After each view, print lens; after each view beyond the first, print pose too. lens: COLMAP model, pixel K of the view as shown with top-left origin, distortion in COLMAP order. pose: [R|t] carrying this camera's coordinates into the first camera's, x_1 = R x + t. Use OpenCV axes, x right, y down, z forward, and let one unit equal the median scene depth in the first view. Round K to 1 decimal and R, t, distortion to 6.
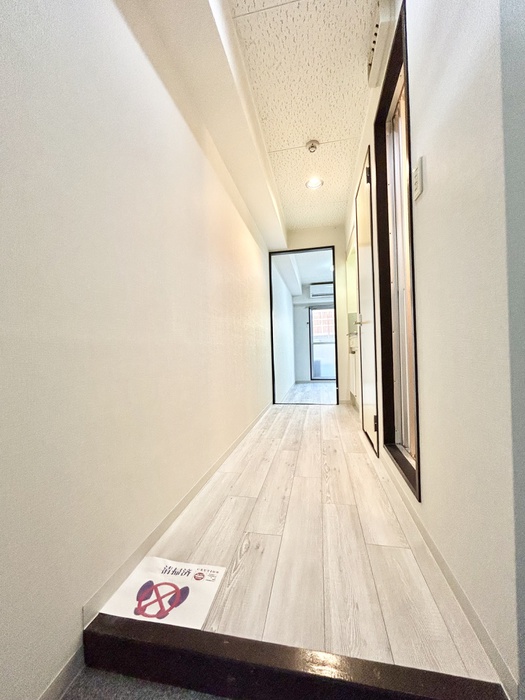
lens RADIAL K [[283.4, 0, 263.1], [0, 283.4, 351.2], [0, 0, 1]] dist [-0.000694, 0.001051]
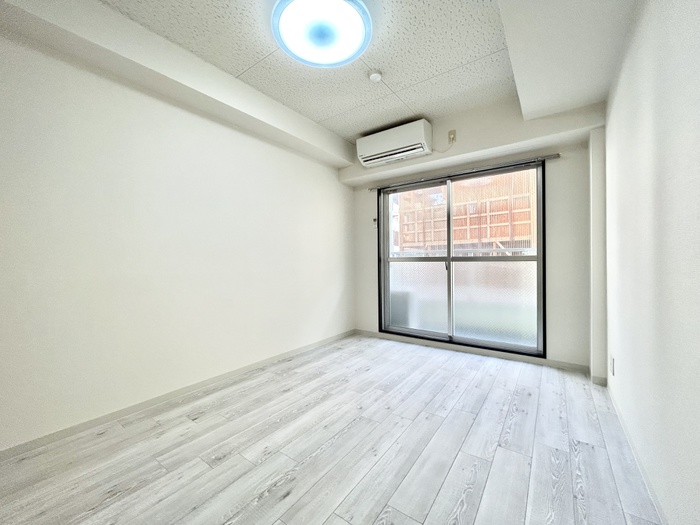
lens RADIAL K [[283.4, 0, 351.4], [0, 283.4, 260.4], [0, 0, 1]] dist [-0.000694, 0.001051]
pose [[0.909801, 0.017332, -0.414682, 0.327565], [-0.017174, 0.999844, 0.004111, -0.027550], [0.414689, 0.003381, 0.909957, 0.517395]]
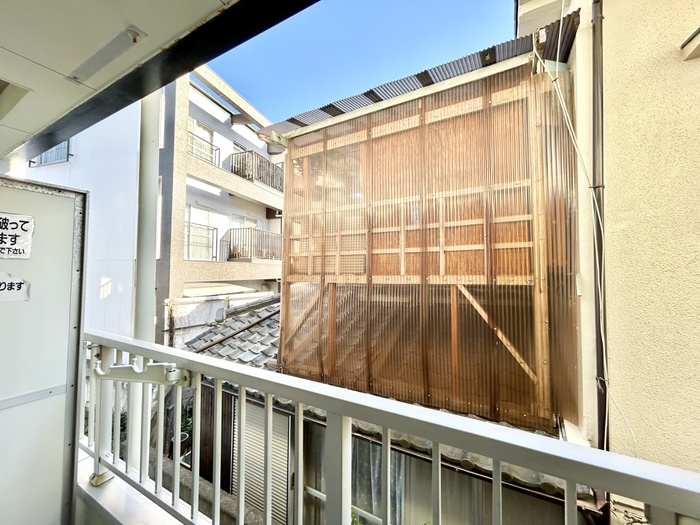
lens RADIAL K [[283.4, 0, 348.1], [0, 283.4, 263.3], [0, 0, 1]] dist [-0.000694, 0.001051]
pose [[0.955631, 0.028552, -0.293178, 0.337906], [-0.041234, 0.998458, -0.037169, -0.090424], [0.291665, 0.047609, 0.955335, 1.009442]]
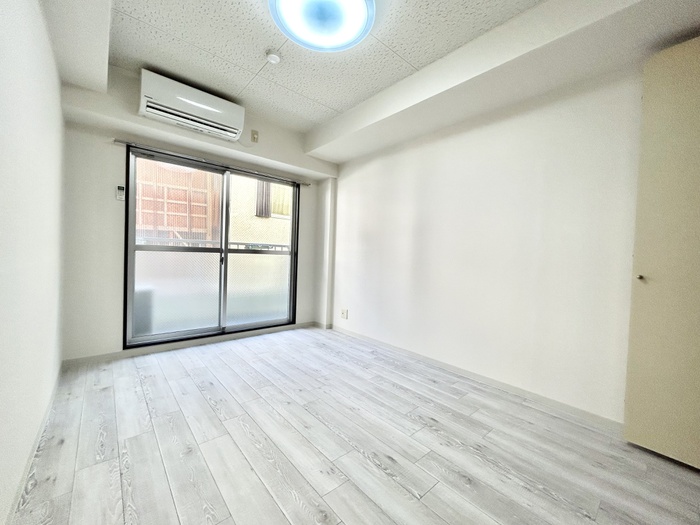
lens RADIAL K [[283.4, 0, 347.5], [0, 283.4, 261.2], [0, 0, 1]] dist [-0.000694, 0.001051]
pose [[0.612797, 0.029541, 0.789688, 0.055293], [-0.045728, 0.998952, -0.001884, -0.022113], [-0.788916, -0.034957, 0.613506, 0.561927]]
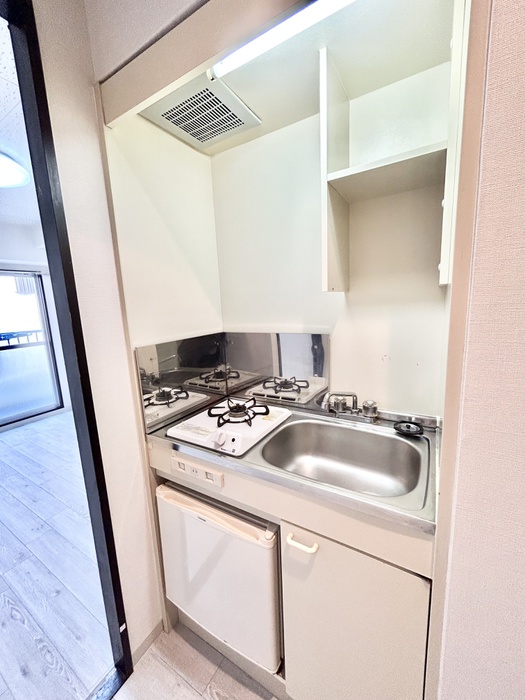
lens RADIAL K [[283.4, 0, 263.2], [0, 283.4, 349.6], [0, 0, 1]] dist [-0.000694, 0.001051]
pose [[0.348199, -0.140447, 0.926840, 0.048038], [0.036020, 0.989987, 0.136484, -0.077212], [-0.936728, -0.014139, 0.349771, 0.397996]]
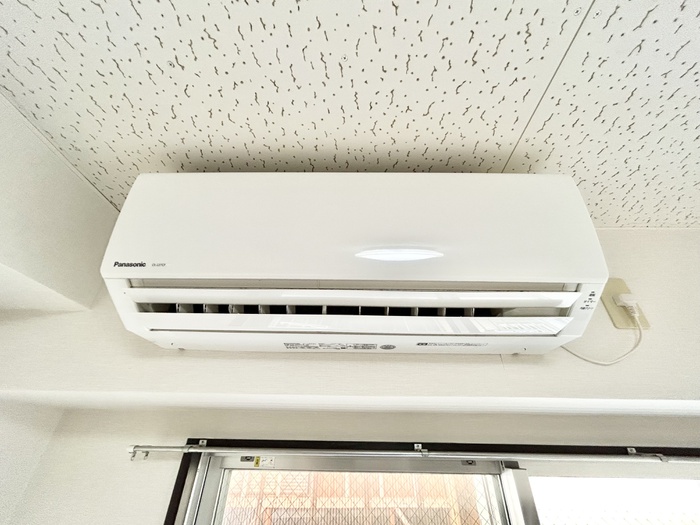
lens RADIAL K [[283.4, 0, 351.5], [0, 283.4, 264.9], [0, 0, 1]] dist [-0.000694, 0.001051]
pose [[0.982283, 0.133604, 0.131413, 0.196903], [-0.040987, 0.837424, -0.545014, -0.154907], [-0.182865, 0.529972, 0.828064, 0.859397]]
